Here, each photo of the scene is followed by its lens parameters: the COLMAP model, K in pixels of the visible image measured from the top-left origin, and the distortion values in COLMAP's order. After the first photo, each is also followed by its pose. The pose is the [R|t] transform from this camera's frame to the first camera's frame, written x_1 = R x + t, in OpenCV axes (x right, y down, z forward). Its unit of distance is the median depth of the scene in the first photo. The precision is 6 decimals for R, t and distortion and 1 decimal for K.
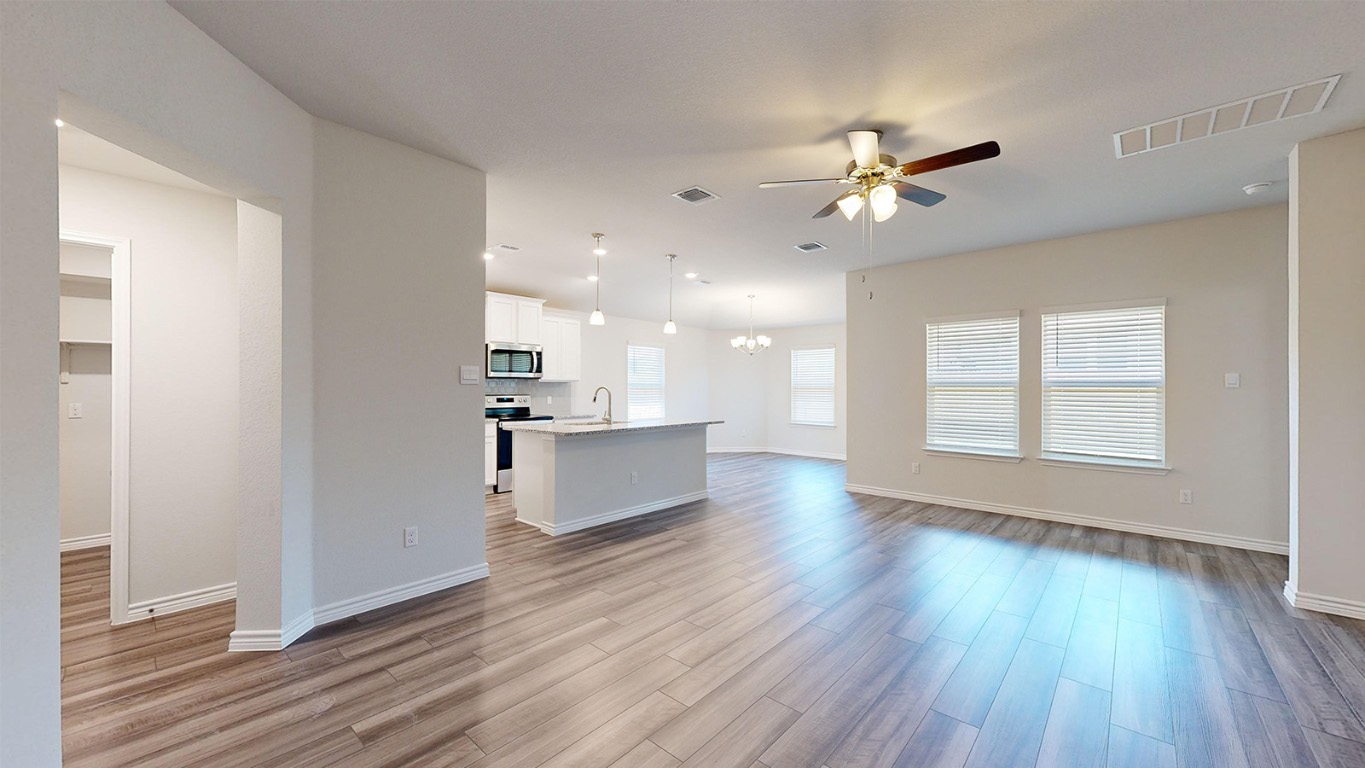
lens RADIAL K [[503.1, 0, 685.0], [0, 503.1, 387.2], [0, 0, 1]] dist [0.007486, -0.001293]
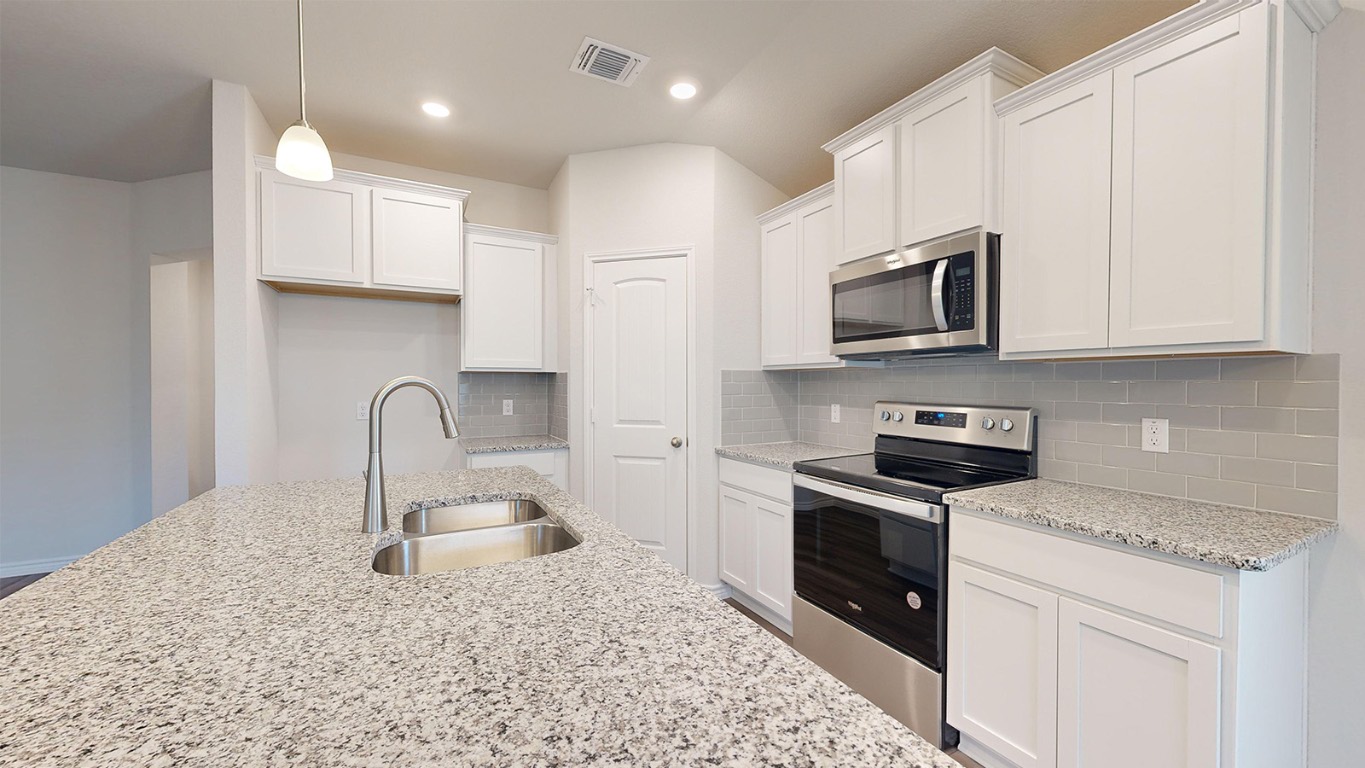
lens RADIAL K [[503.1, 0, 684.9], [0, 503.1, 388.6], [0, 0, 1]] dist [0.007486, -0.001293]
pose [[-0.333885, 0.008936, -0.942571, 0.031289], [0.001357, 0.999959, 0.009000, 0.001656], [0.942613, 0.001726, -0.333883, 1.099358]]
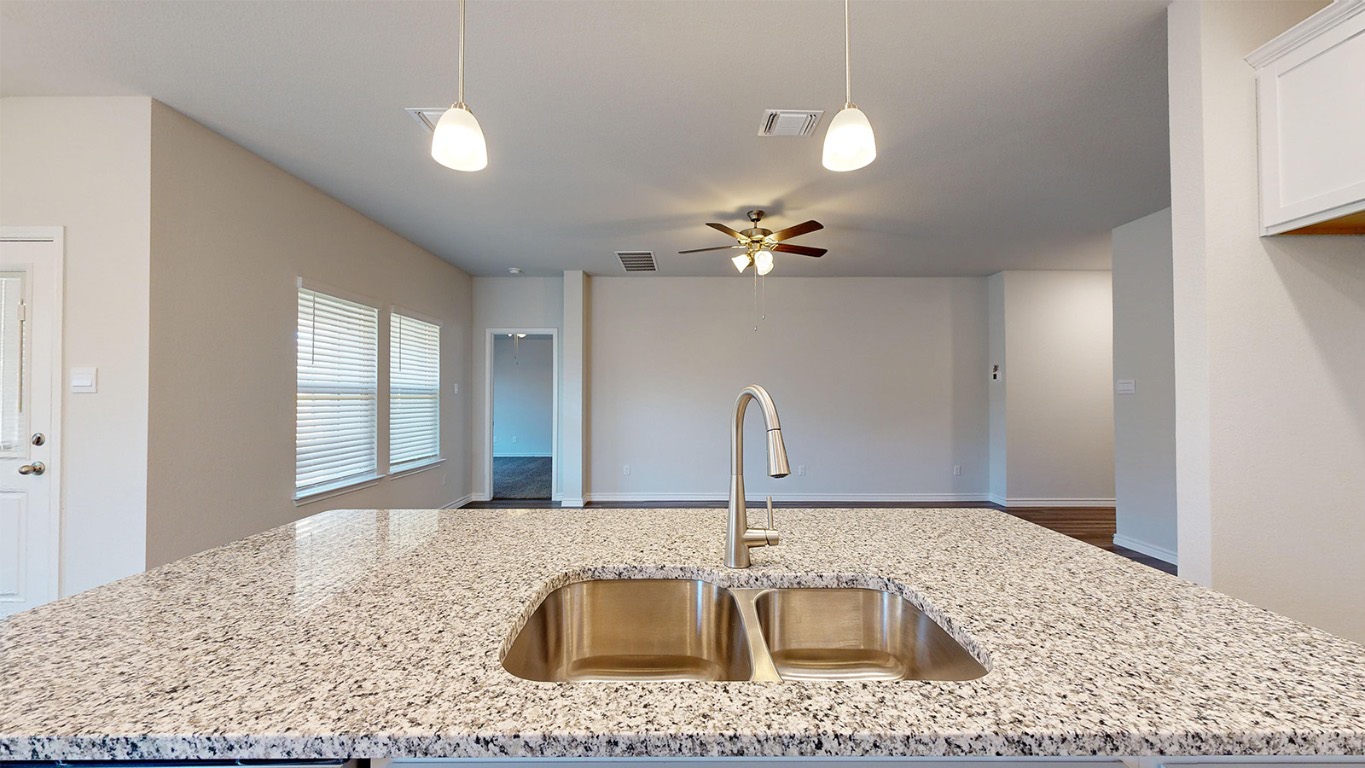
lens RADIAL K [[503.1, 0, 683.2], [0, 503.1, 383.3], [0, 0, 1]] dist [0.007486, -0.001293]
pose [[-0.668226, 0.015702, 0.743793, -0.263359], [-0.001822, 0.999740, -0.022742, 0.000657], [-0.743956, -0.016552, -0.668023, 1.041491]]
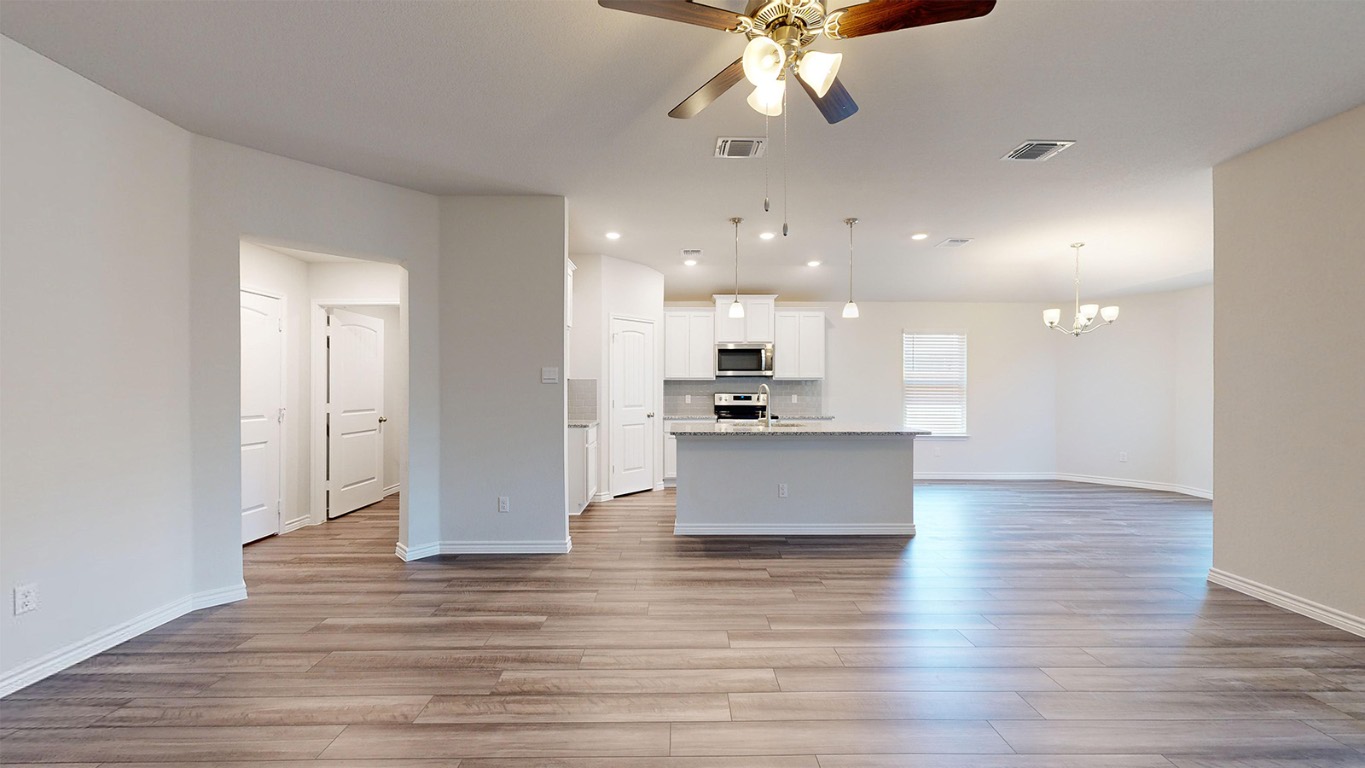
lens RADIAL K [[503.1, 0, 685.3], [0, 503.1, 385.6], [0, 0, 1]] dist [0.007486, -0.001293]
pose [[0.677580, -0.001001, -0.735449, 0.366384], [0.000729, 0.999999, -0.000690, 0.001047], [0.735449, -0.000069, 0.677580, 0.256366]]
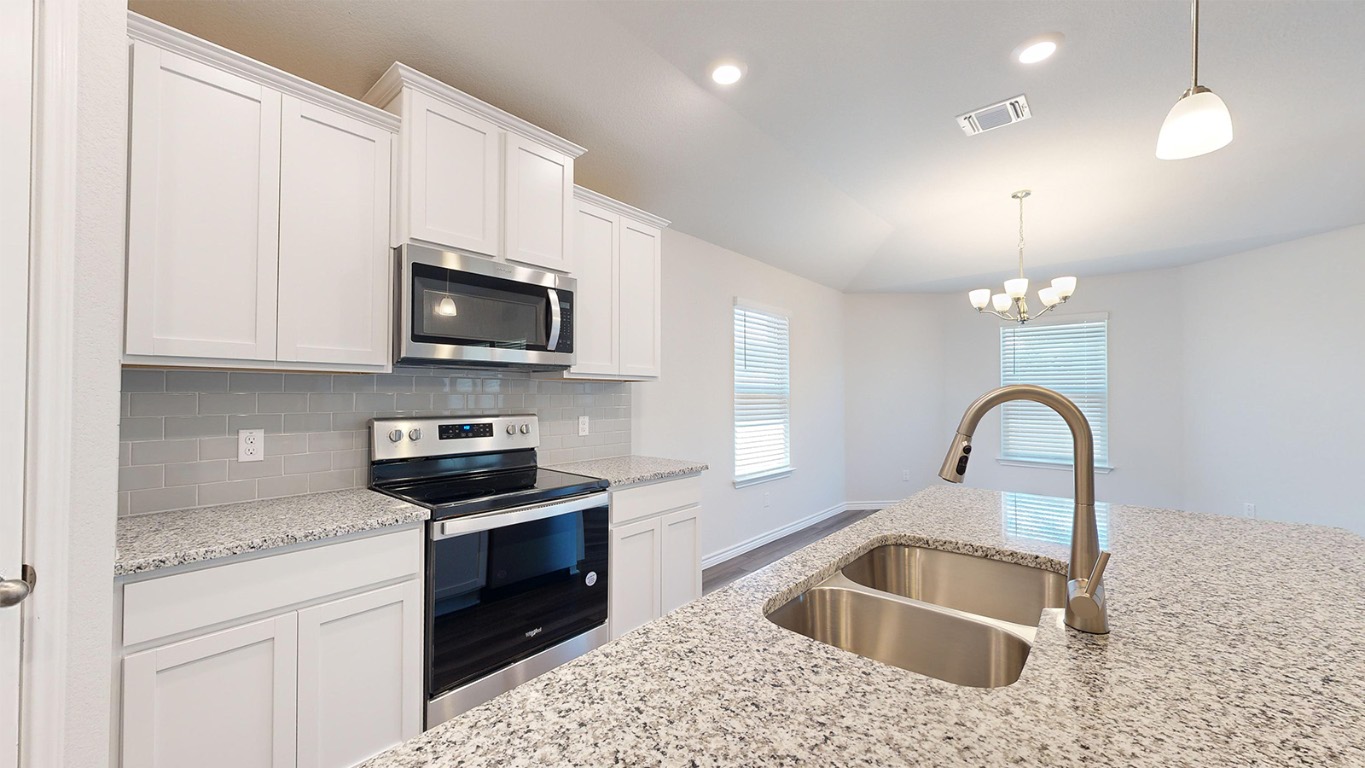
lens RADIAL K [[503.1, 0, 686.2], [0, 503.1, 389.0], [0, 0, 1]] dist [0.007486, -0.001293]
pose [[0.999763, 0.001685, 0.021714, -0.248202], [-0.001441, 0.999936, -0.011219, 0.000721], [-0.021732, 0.011185, 0.999701, 0.755432]]
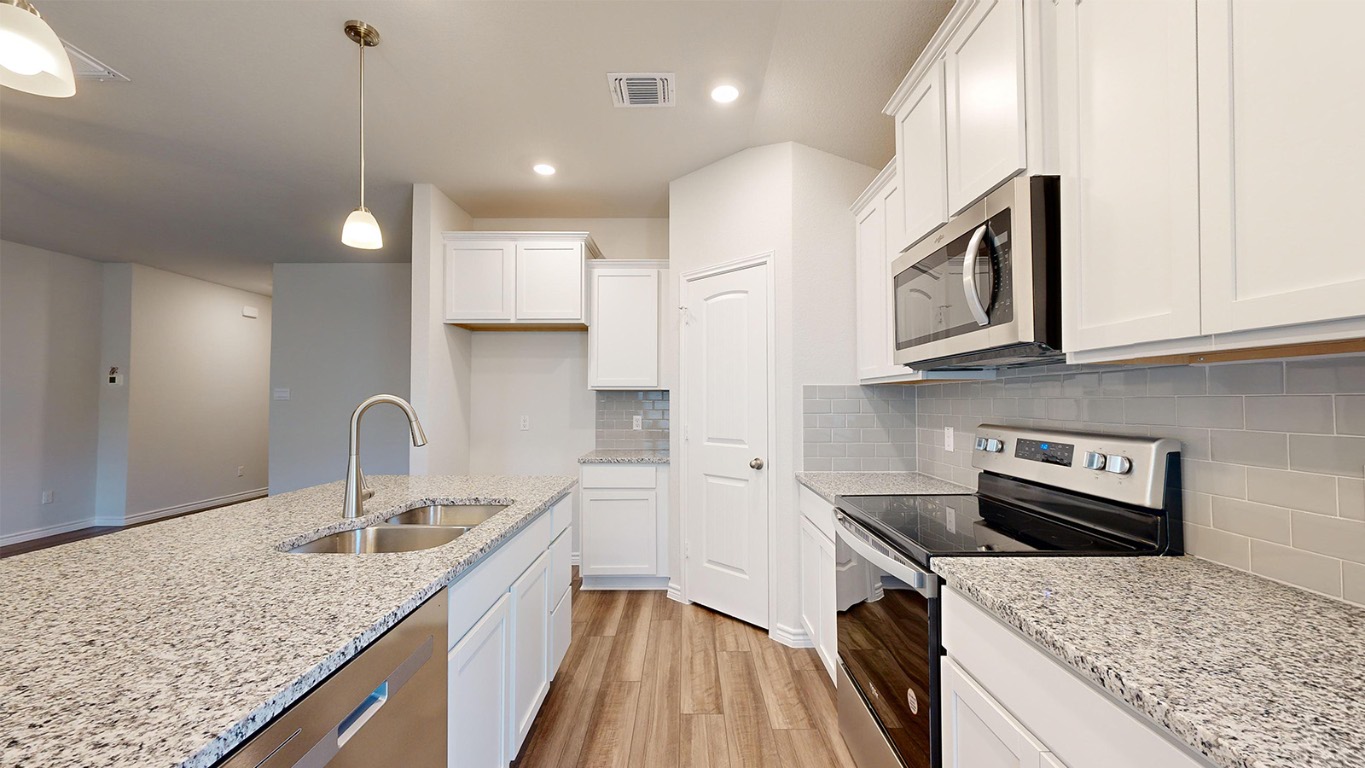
lens RADIAL K [[503.1, 0, 682.9], [0, 503.1, 388.8], [0, 0, 1]] dist [0.007486, -0.001293]
pose [[-0.745154, -0.015722, -0.666707, -0.080234], [0.001284, 0.999686, -0.025009, 0.001831], [0.666891, -0.019492, -0.744900, 1.231931]]
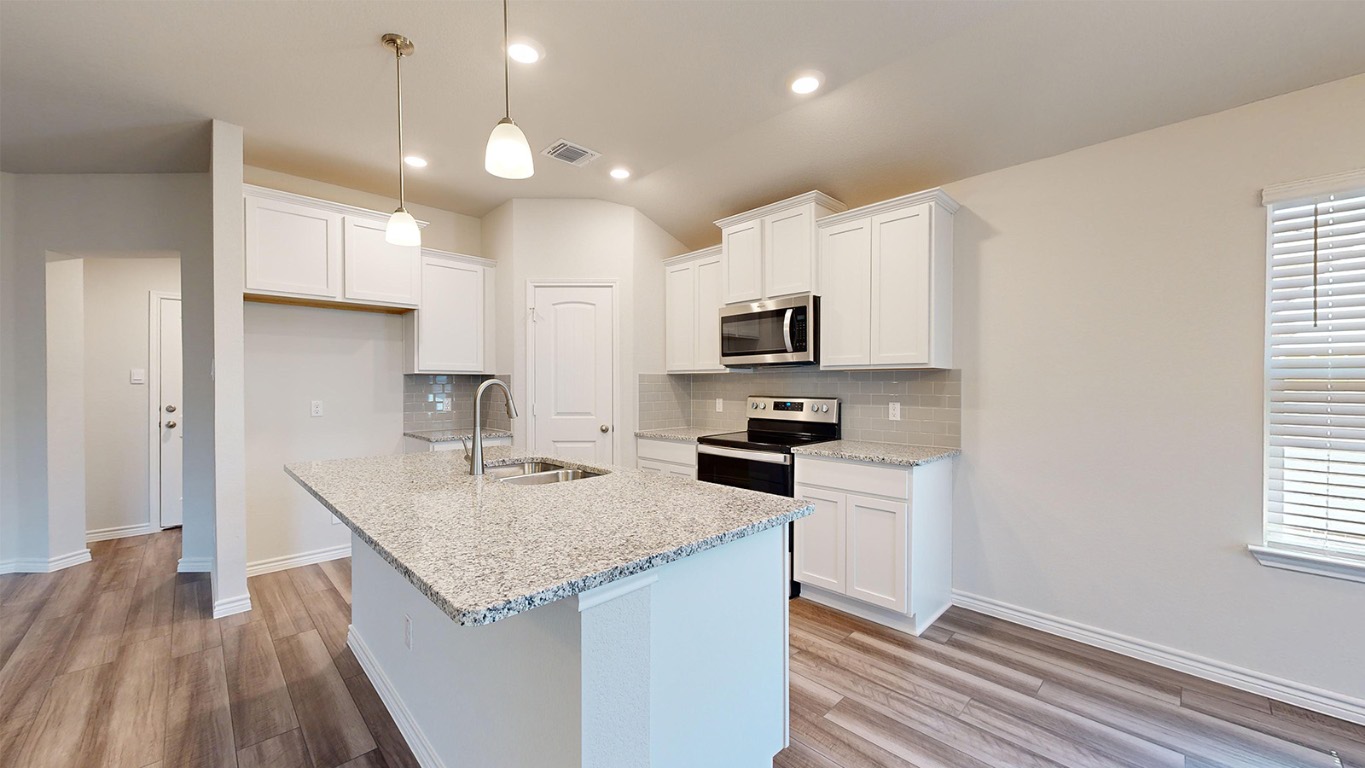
lens RADIAL K [[503.1, 0, 683.7], [0, 503.1, 387.1], [0, 0, 1]] dist [0.007486, -0.001293]
pose [[-0.062784, 0.006061, -0.998009, 0.218257], [0.002471, 0.999979, 0.005917, 0.001683], [0.998024, -0.002095, -0.062798, 1.066962]]
